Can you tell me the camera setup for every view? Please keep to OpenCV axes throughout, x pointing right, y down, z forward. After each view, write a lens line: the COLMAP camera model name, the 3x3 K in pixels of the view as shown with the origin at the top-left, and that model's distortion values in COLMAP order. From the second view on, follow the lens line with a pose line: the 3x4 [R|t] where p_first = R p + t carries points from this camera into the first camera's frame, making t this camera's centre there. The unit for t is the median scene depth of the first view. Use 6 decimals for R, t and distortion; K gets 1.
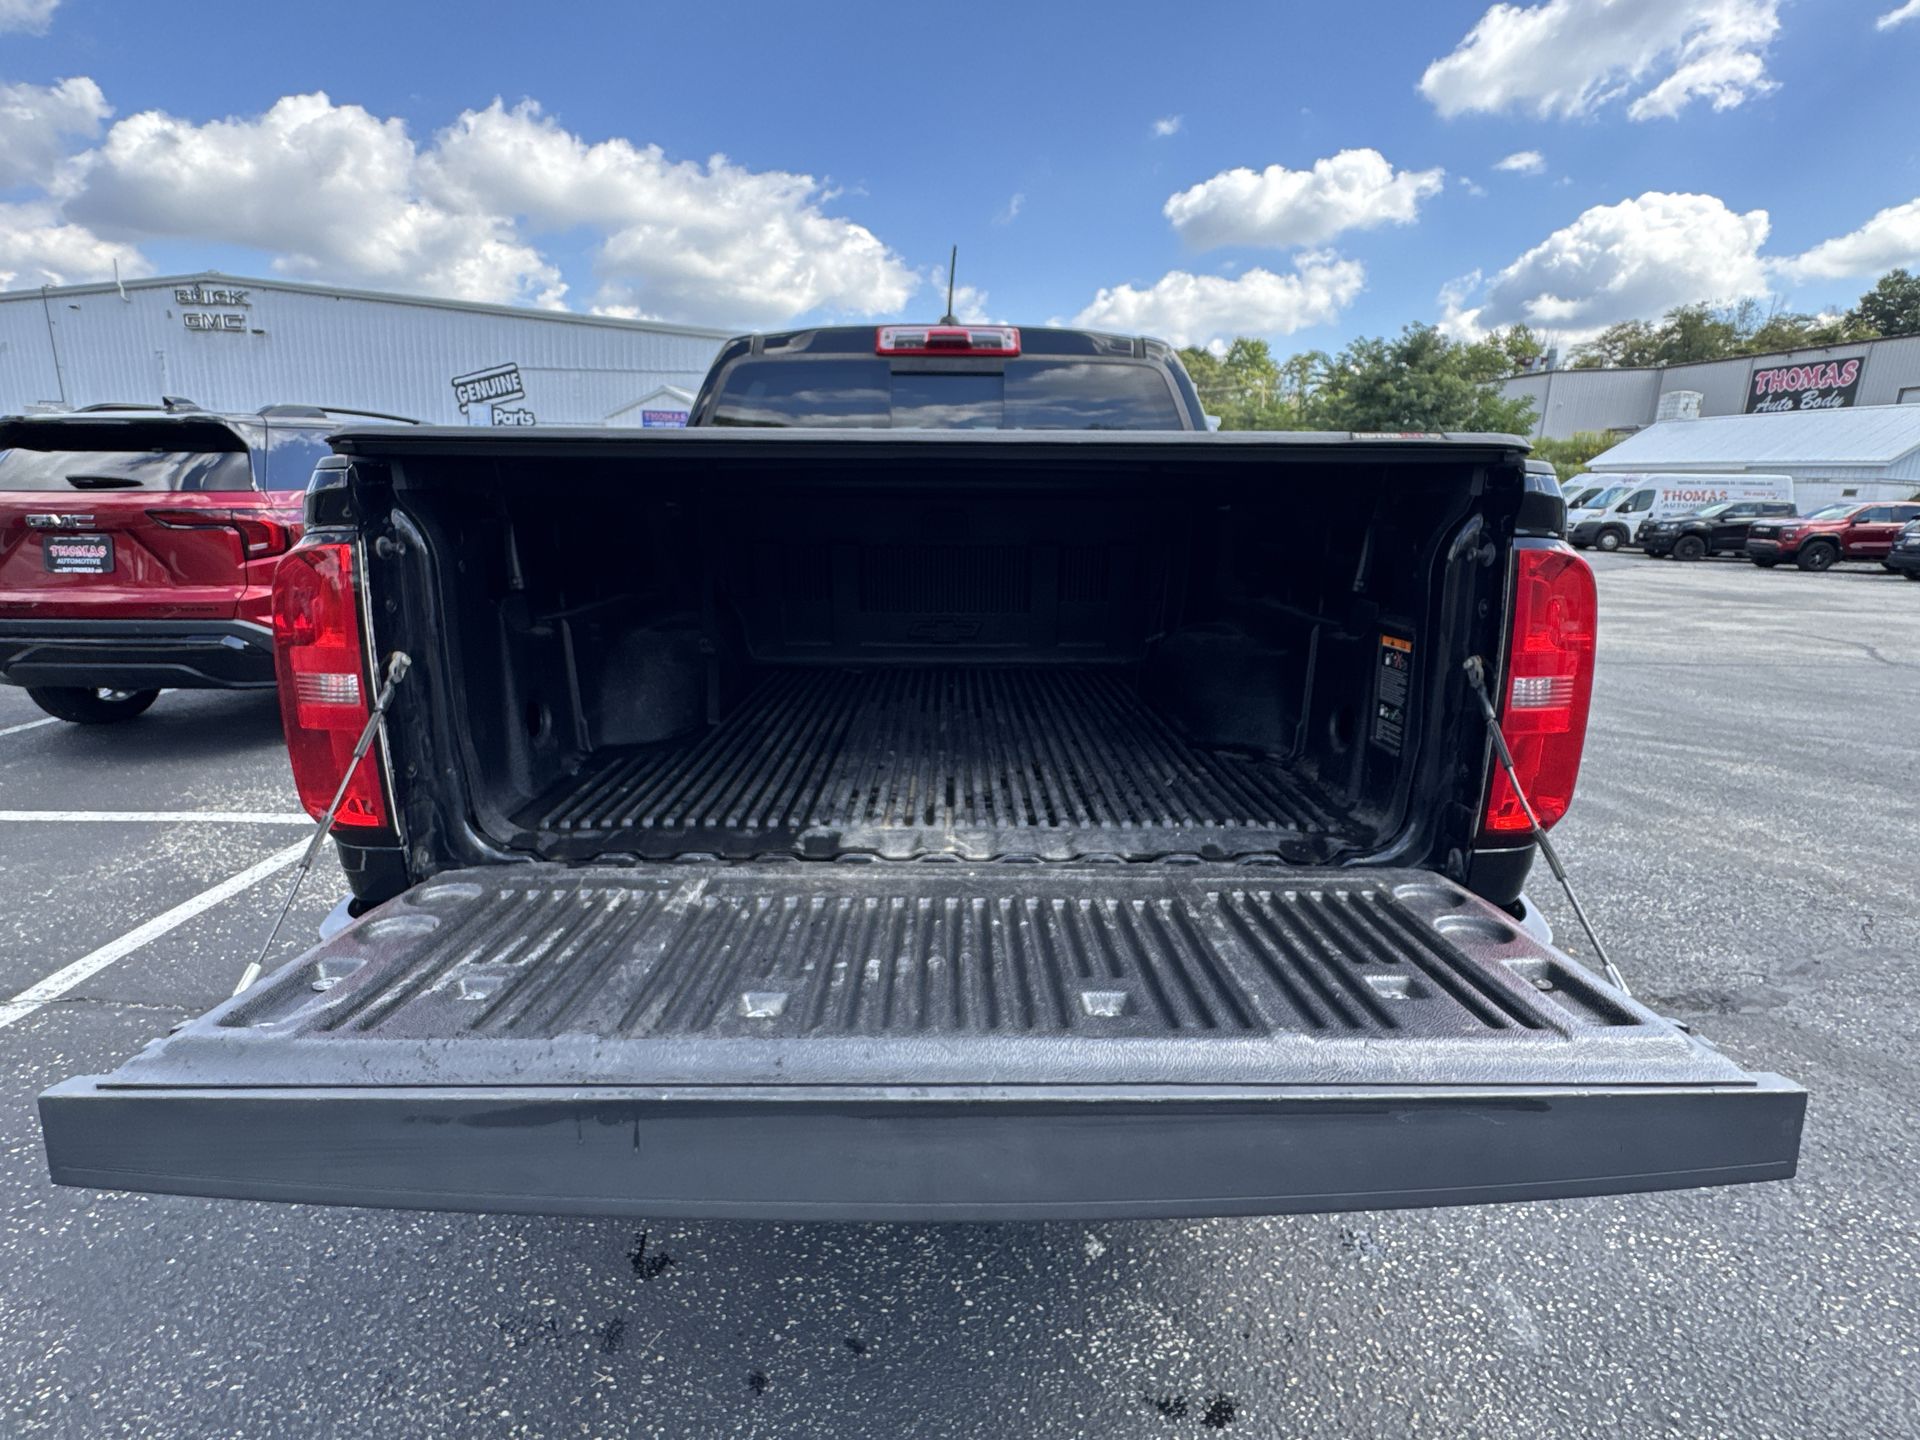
lens RADIAL K [[972.1, 0, 960.0], [0, 972.1, 720.0], [0, 0, 1]] dist [-0.004138, -0.000811]
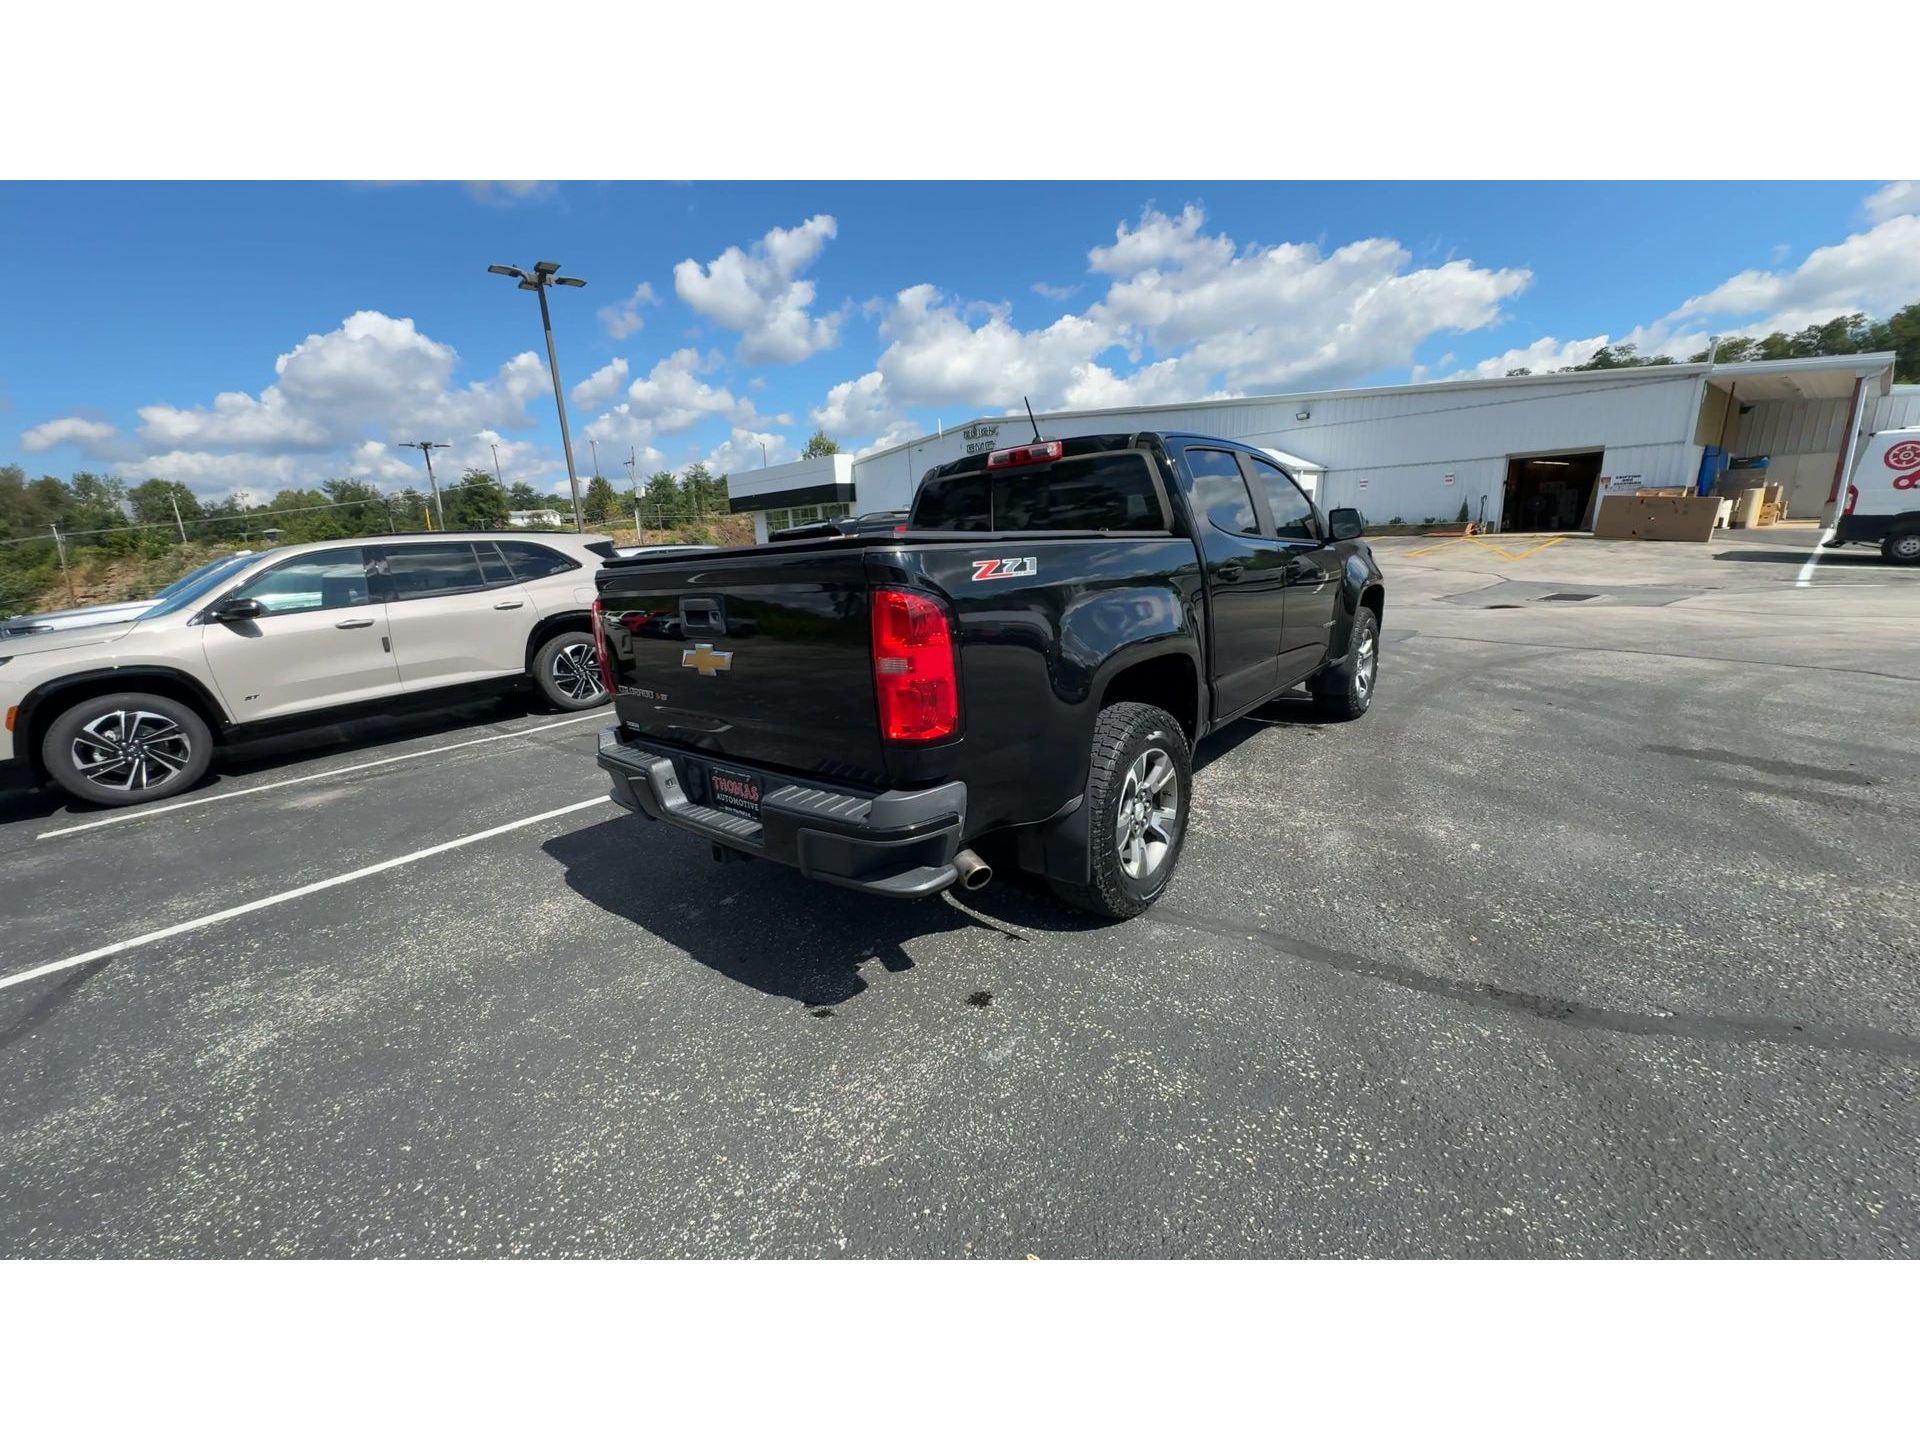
lens RADIAL K [[751.8, 0, 949.1], [0, 751.8, 710.6], [0, 0, 1]] dist [0.000375, -0.000047]
pose [[0.754841, 0.080381, -0.650964, 0.588271], [-0.077058, 0.996457, 0.033687, -0.000285], [0.651365, 0.024734, 0.758361, -0.019498]]
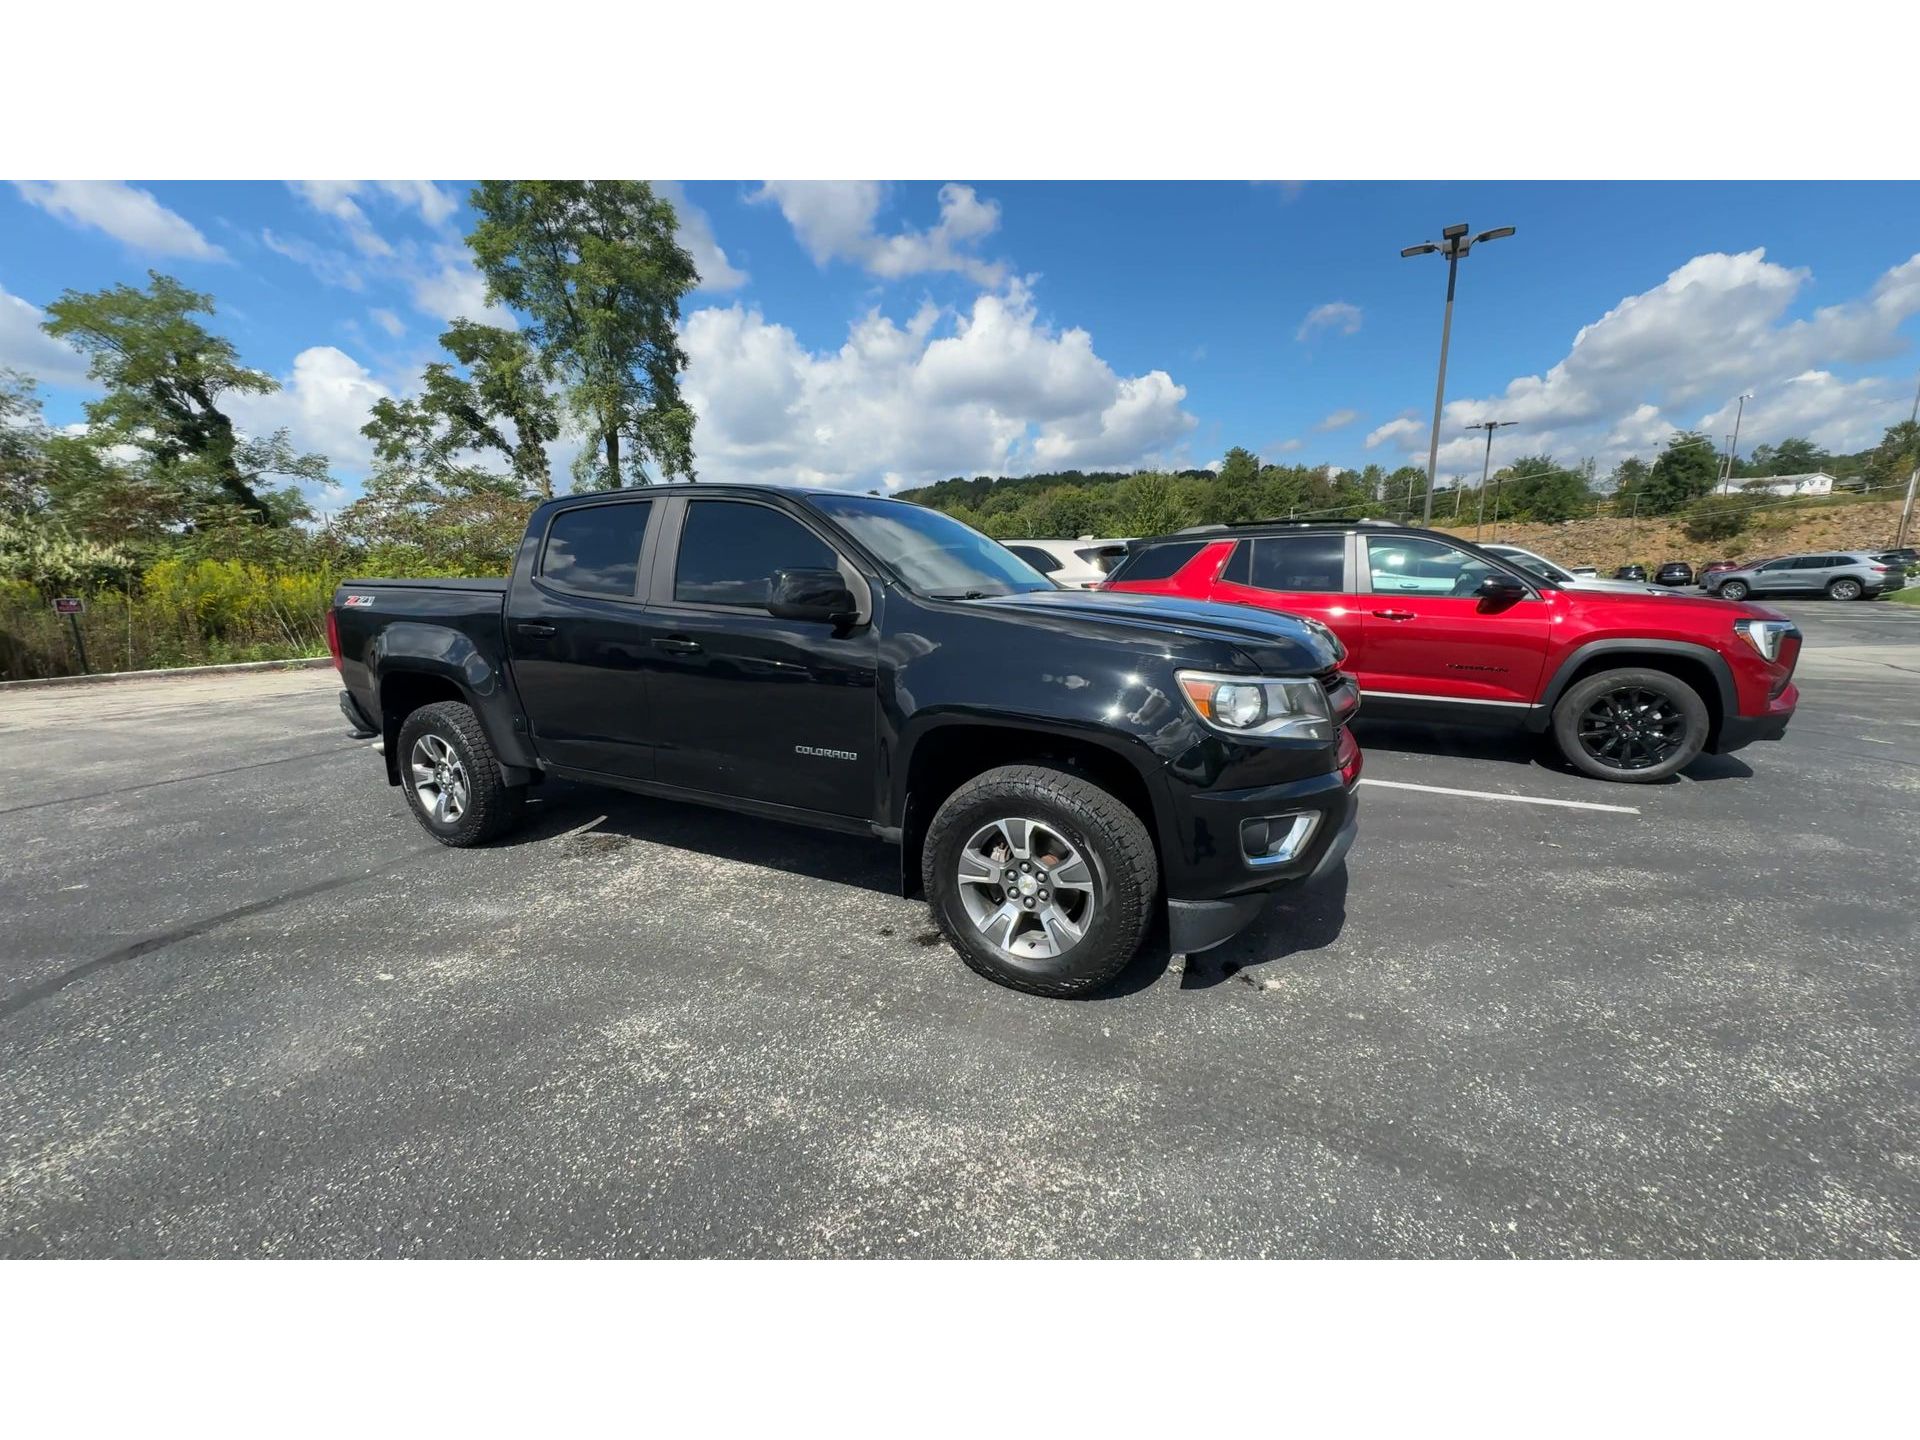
lens RADIAL K [[745.6, 0, 964.4], [0, 745.6, 730.1], [0, 0, 1]] dist [-0.000955, 0.000113]
pose [[-0.457902, 0.183413, -0.869877, 0.843690], [-0.195504, 0.933757, 0.299795, -0.445741], [0.867239, 0.307341, -0.391711, 1.813391]]
